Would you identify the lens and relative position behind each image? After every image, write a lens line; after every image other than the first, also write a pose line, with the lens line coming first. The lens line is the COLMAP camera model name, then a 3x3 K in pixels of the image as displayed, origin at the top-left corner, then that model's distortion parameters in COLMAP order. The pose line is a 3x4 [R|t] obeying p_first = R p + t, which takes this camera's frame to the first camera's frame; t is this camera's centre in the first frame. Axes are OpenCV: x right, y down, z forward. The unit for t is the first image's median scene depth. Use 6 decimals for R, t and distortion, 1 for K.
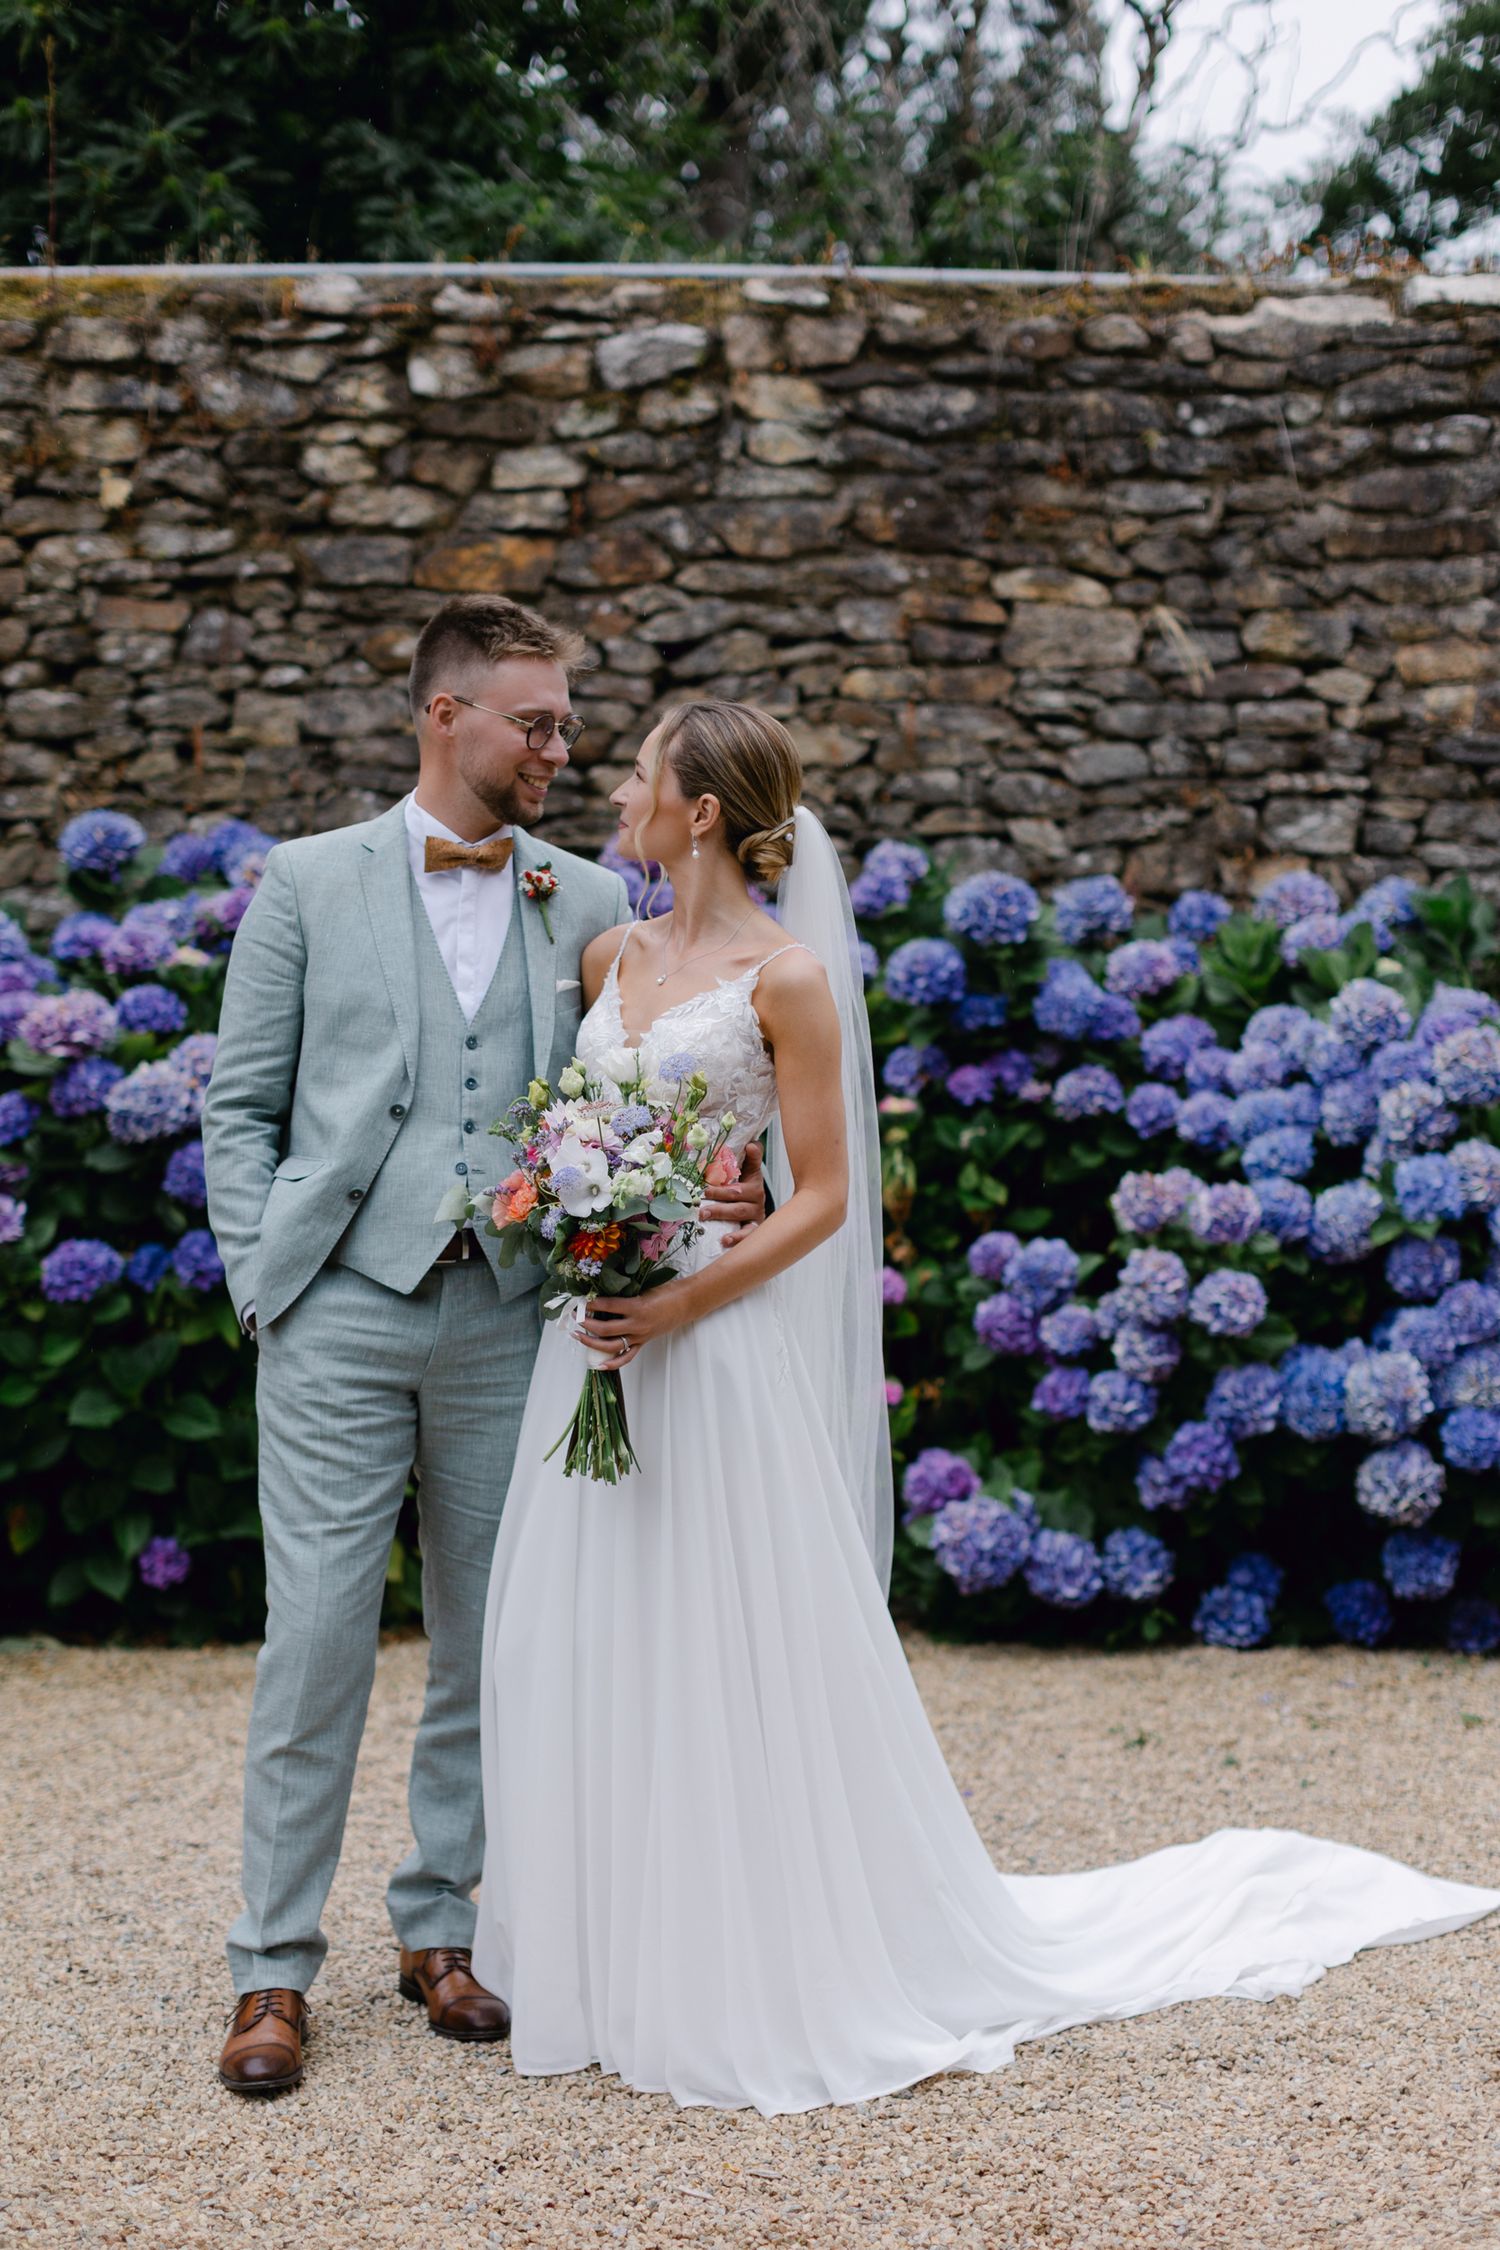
lens RADIAL K [[3127.5, 0, 756.8], [0, 3127.5, 1271.0], [0, 0, 1]] dist [-0.037186, 0.017343]
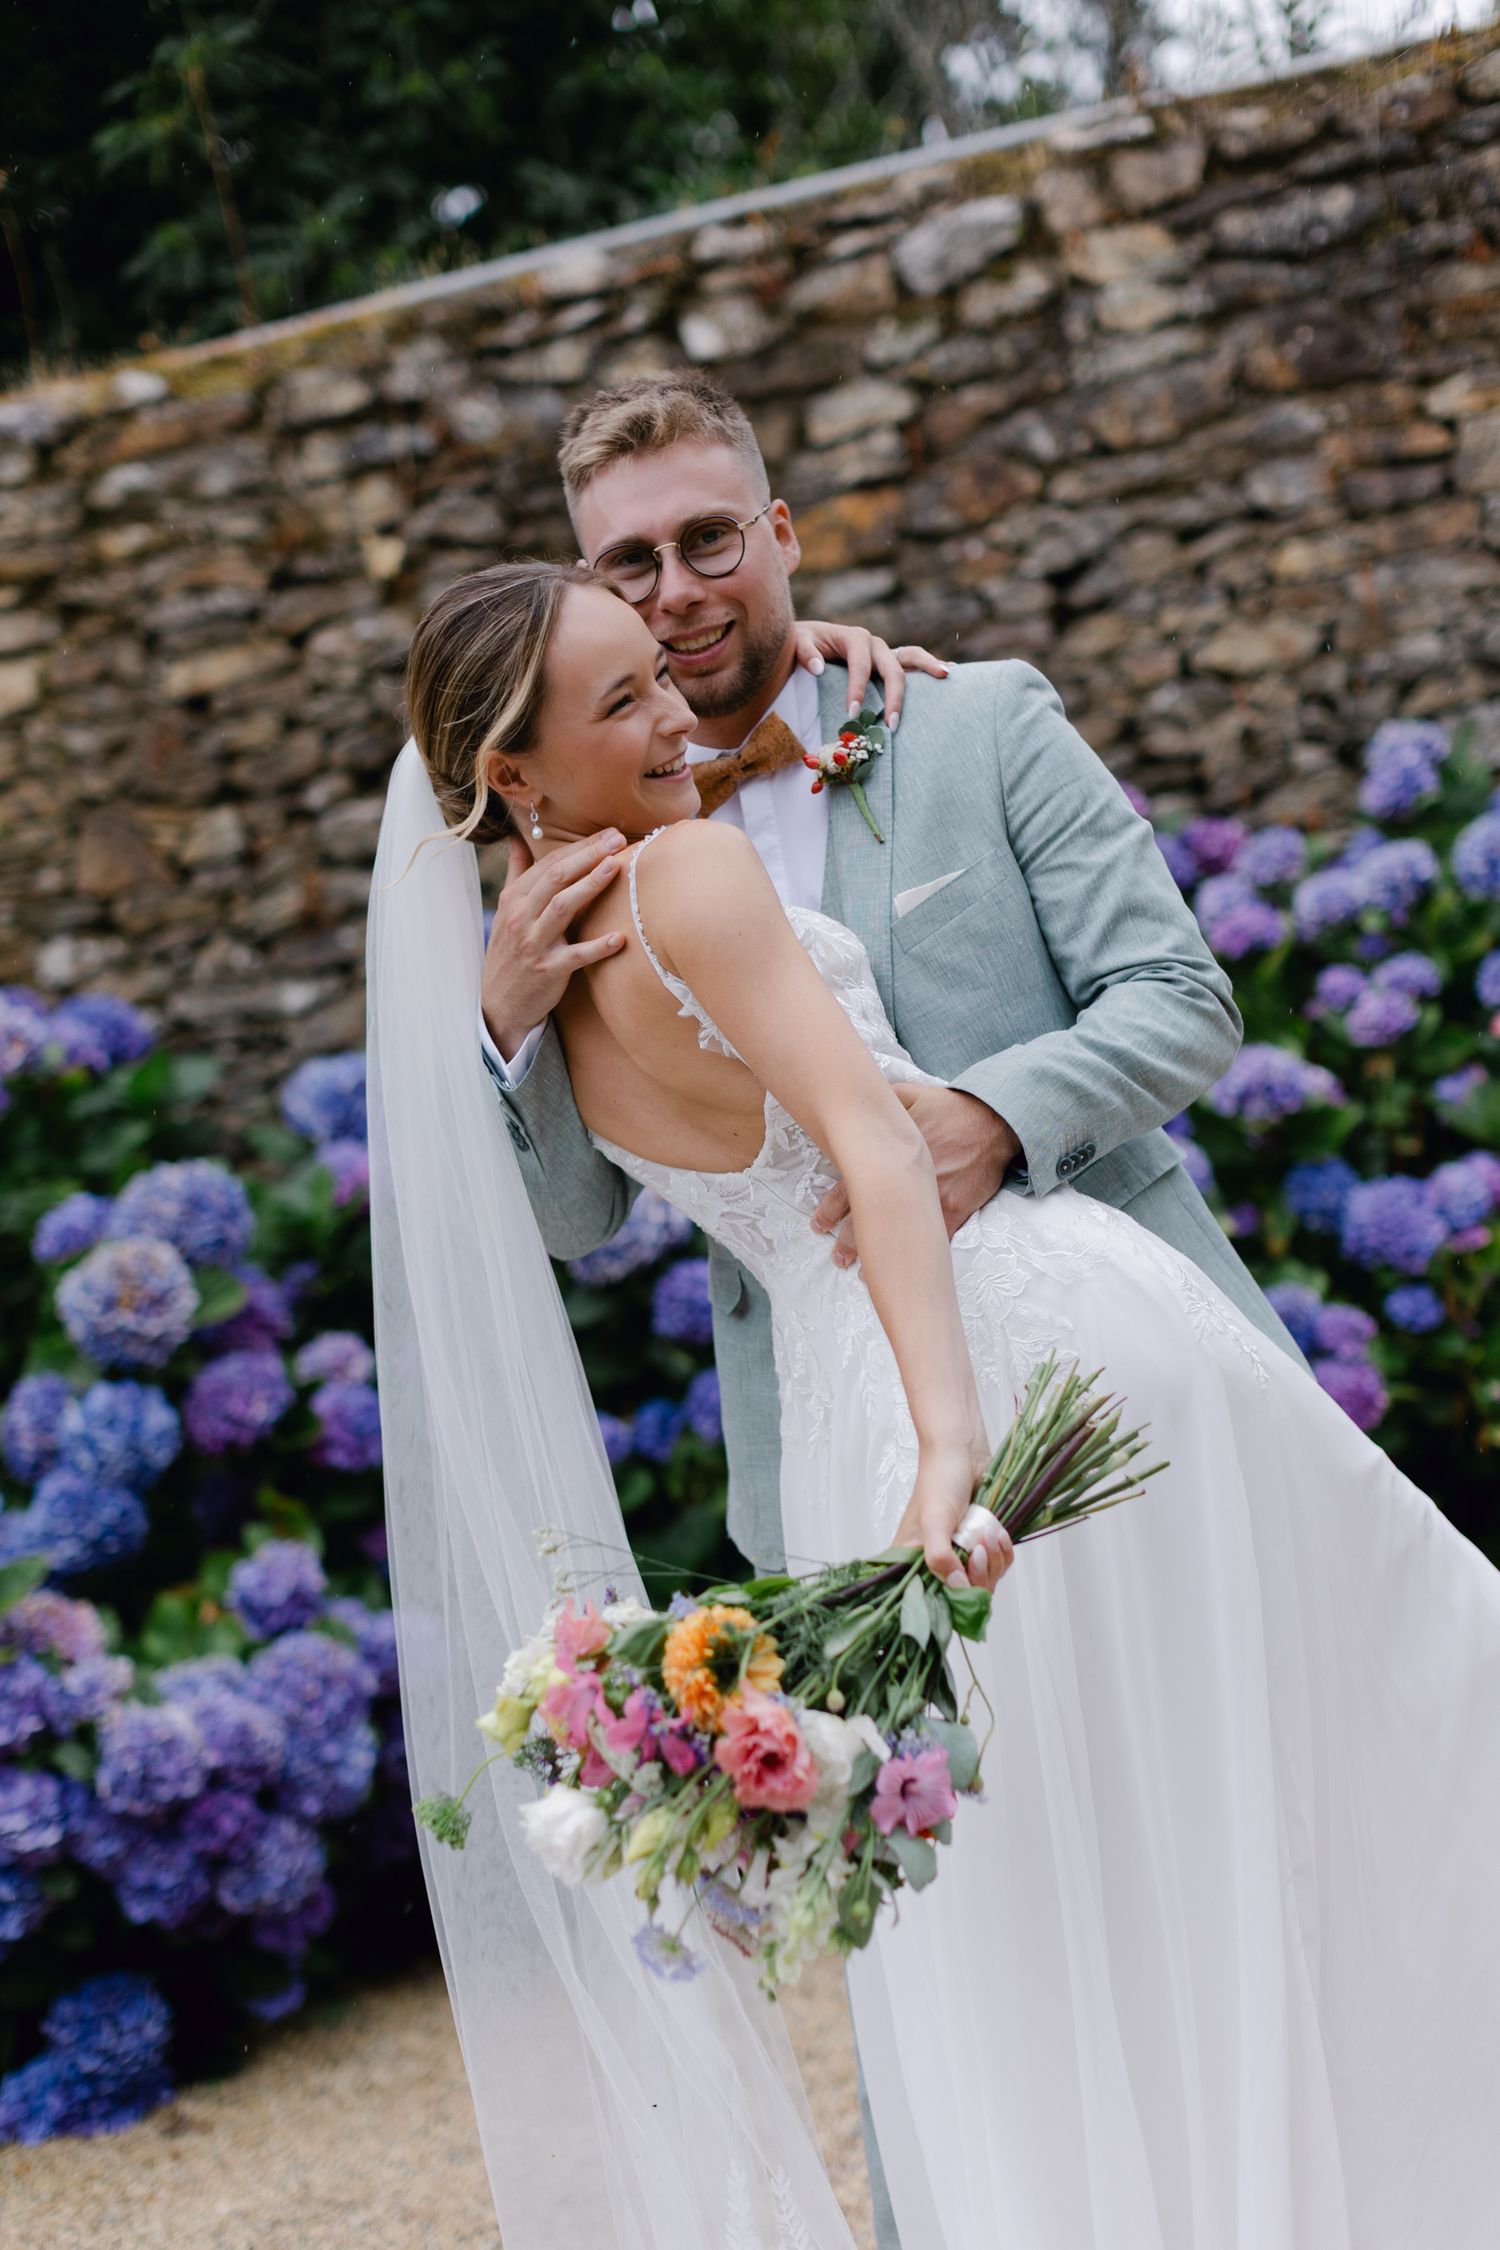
lens RADIAL K [[3144.5, 0, 746.2], [0, 3144.5, 1290.2], [0, 0, 1]] dist [-0.040751, -0.071126]
pose [[0.967995, -0.226611, -0.107860, -0.062486], [0.223612, 0.973886, -0.039296, 0.000443], [0.113948, 0.013920, 0.993389, 0.161778]]
